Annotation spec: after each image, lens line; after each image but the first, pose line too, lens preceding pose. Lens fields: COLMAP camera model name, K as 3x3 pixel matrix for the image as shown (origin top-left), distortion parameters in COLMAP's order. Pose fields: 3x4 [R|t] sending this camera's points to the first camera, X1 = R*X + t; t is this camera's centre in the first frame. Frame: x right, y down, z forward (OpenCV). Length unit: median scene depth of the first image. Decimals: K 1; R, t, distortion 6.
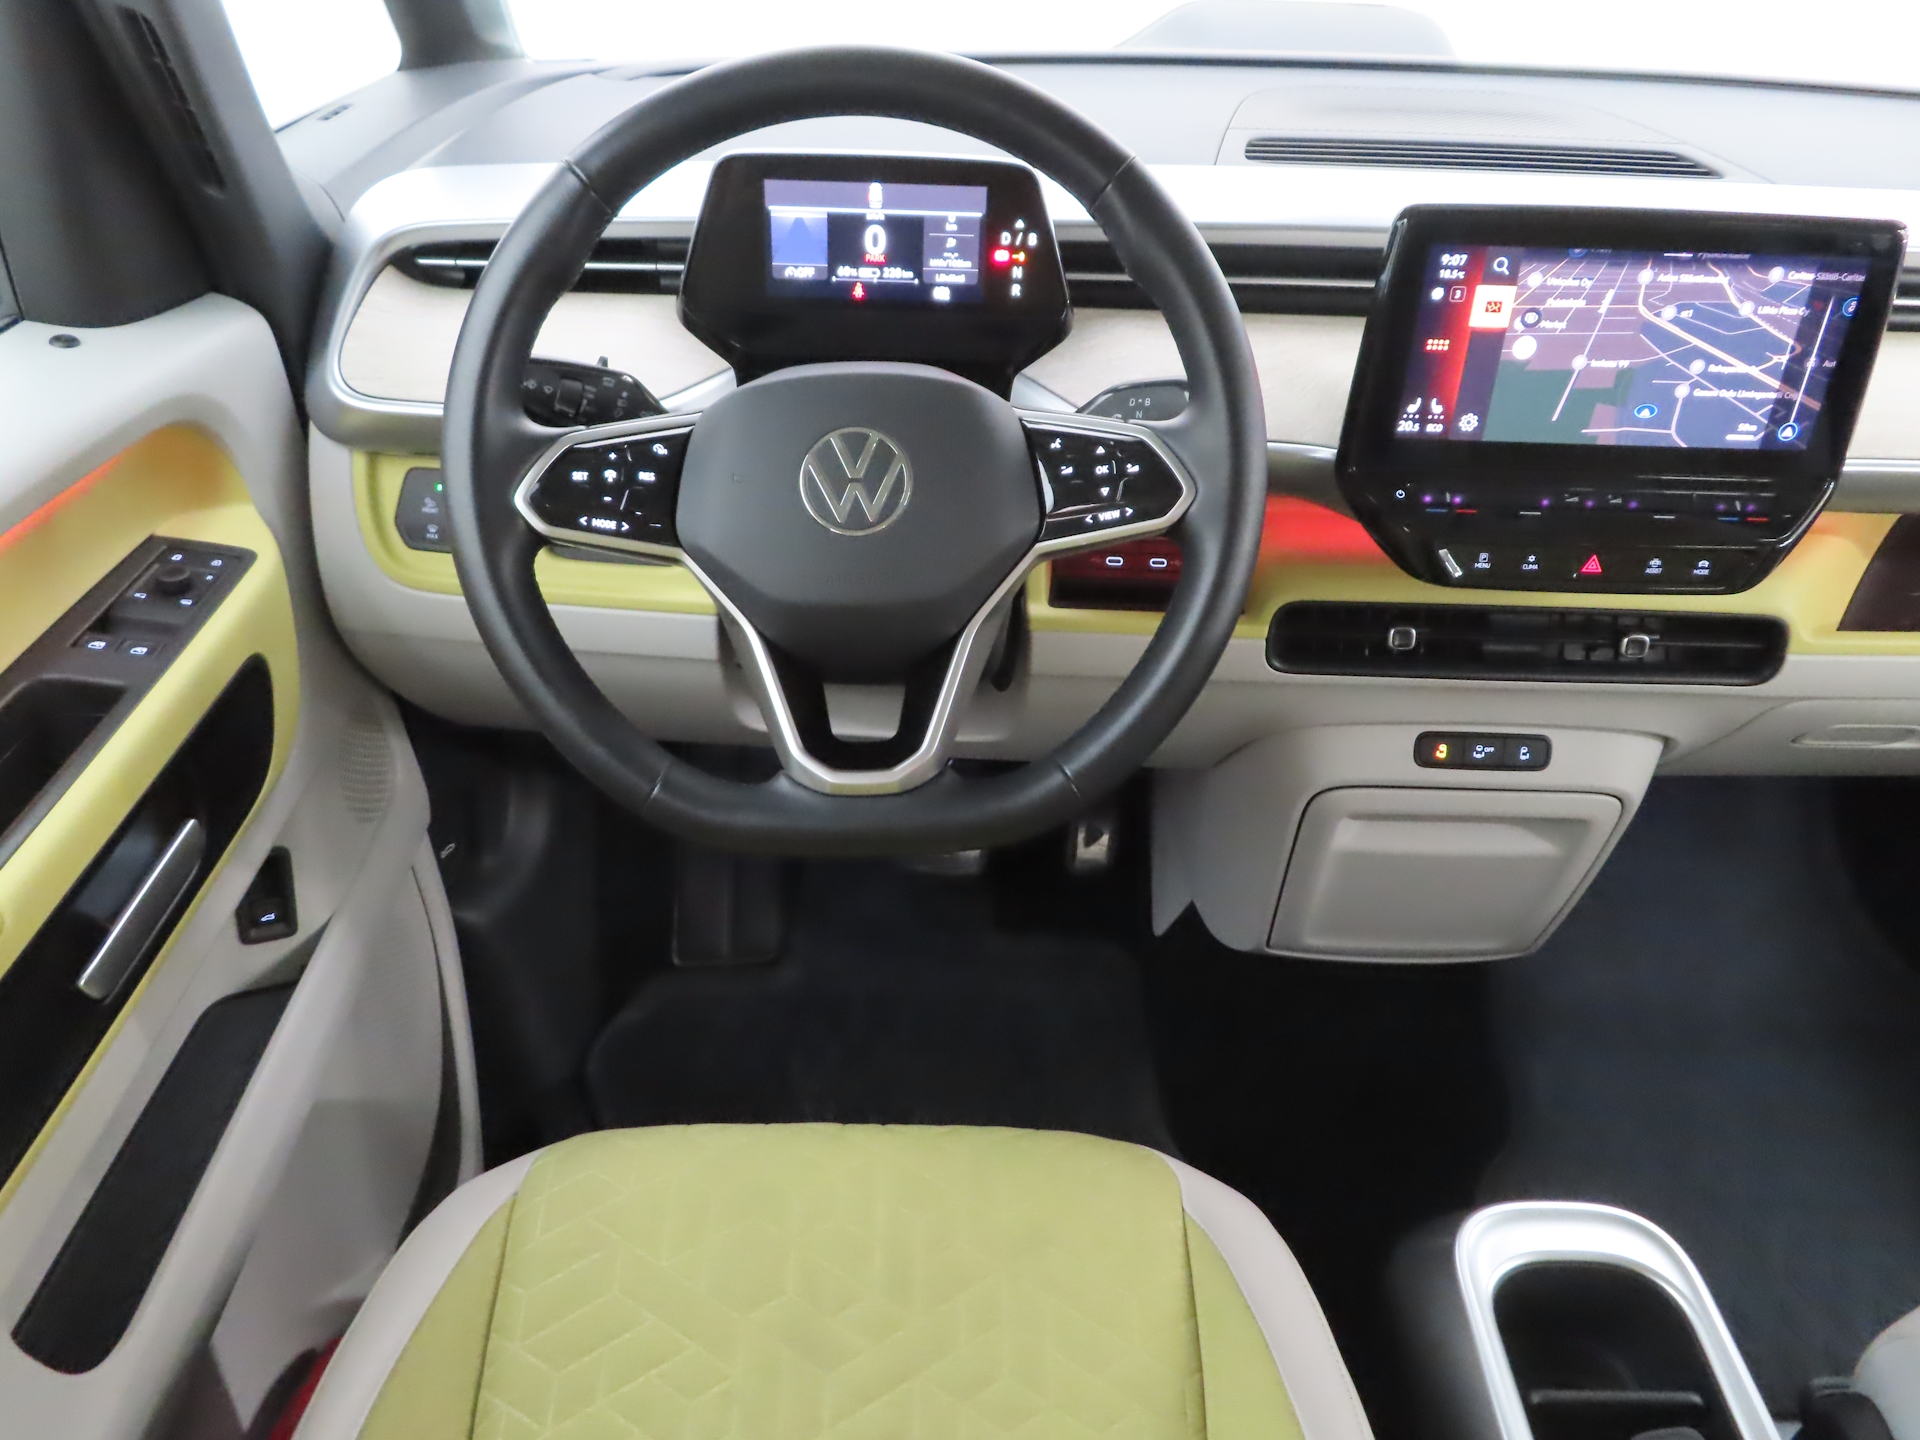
lens RADIAL K [[1424.3, 0, 960.0], [0, 1424.3, 720.0], [0, 0, 1]] dist [-0.015680, 0.010794]
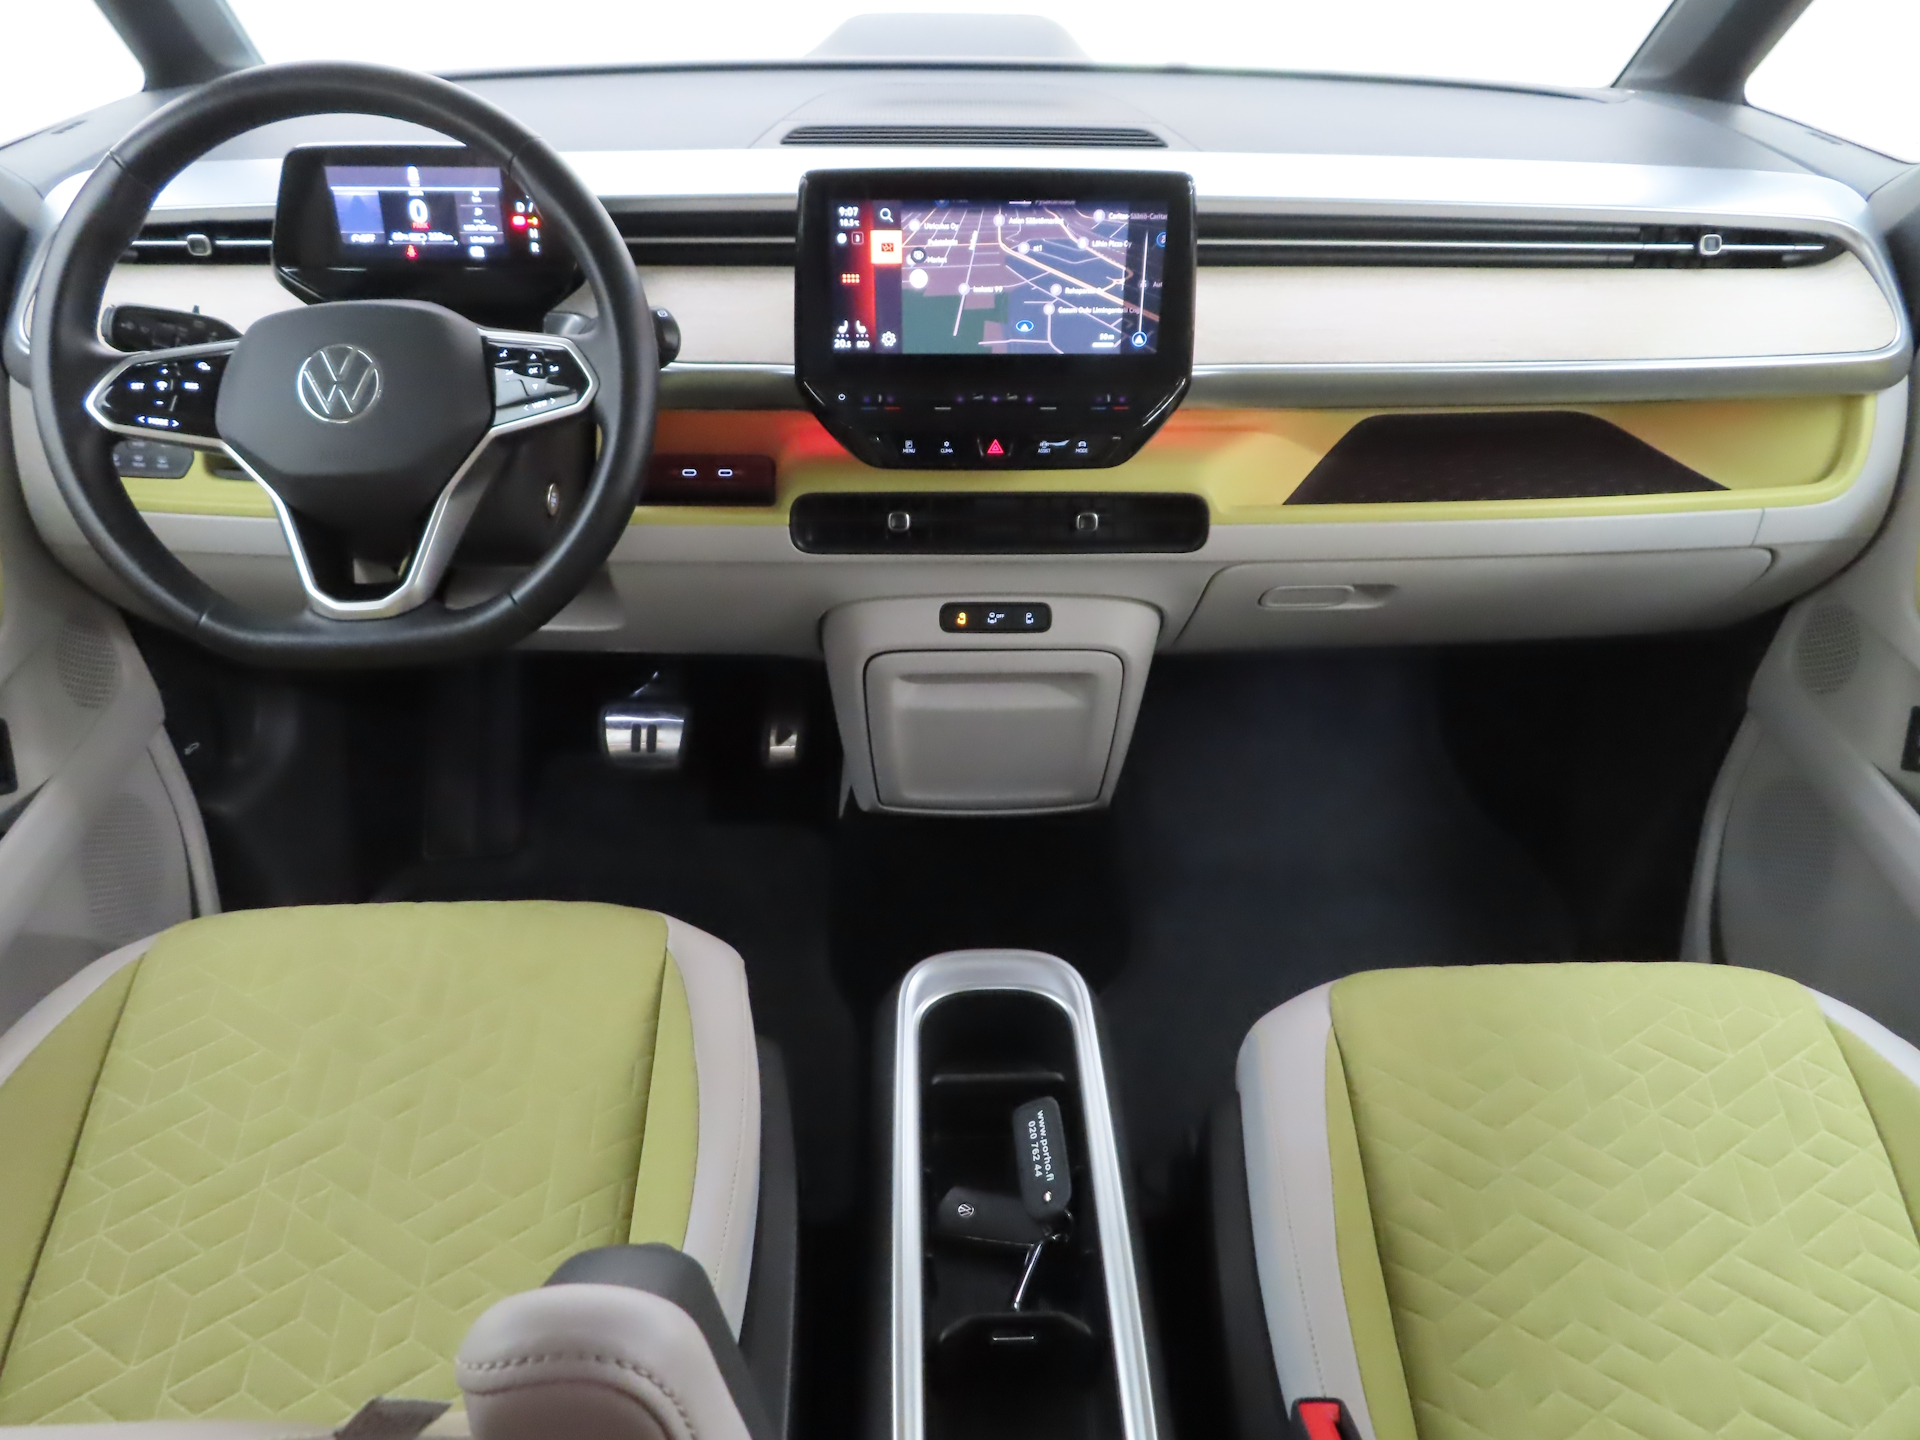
lens RADIAL K [[1424.3, 0, 960.0], [0, 1424.3, 720.0], [0, 0, 1]] dist [-0.015680, 0.010794]
pose [[0.999232, -0.033678, 0.020023, 0.391506], [0.033799, 0.999412, -0.005700, 0.147260], [-0.019819, 0.006372, 0.999783, -0.292310]]
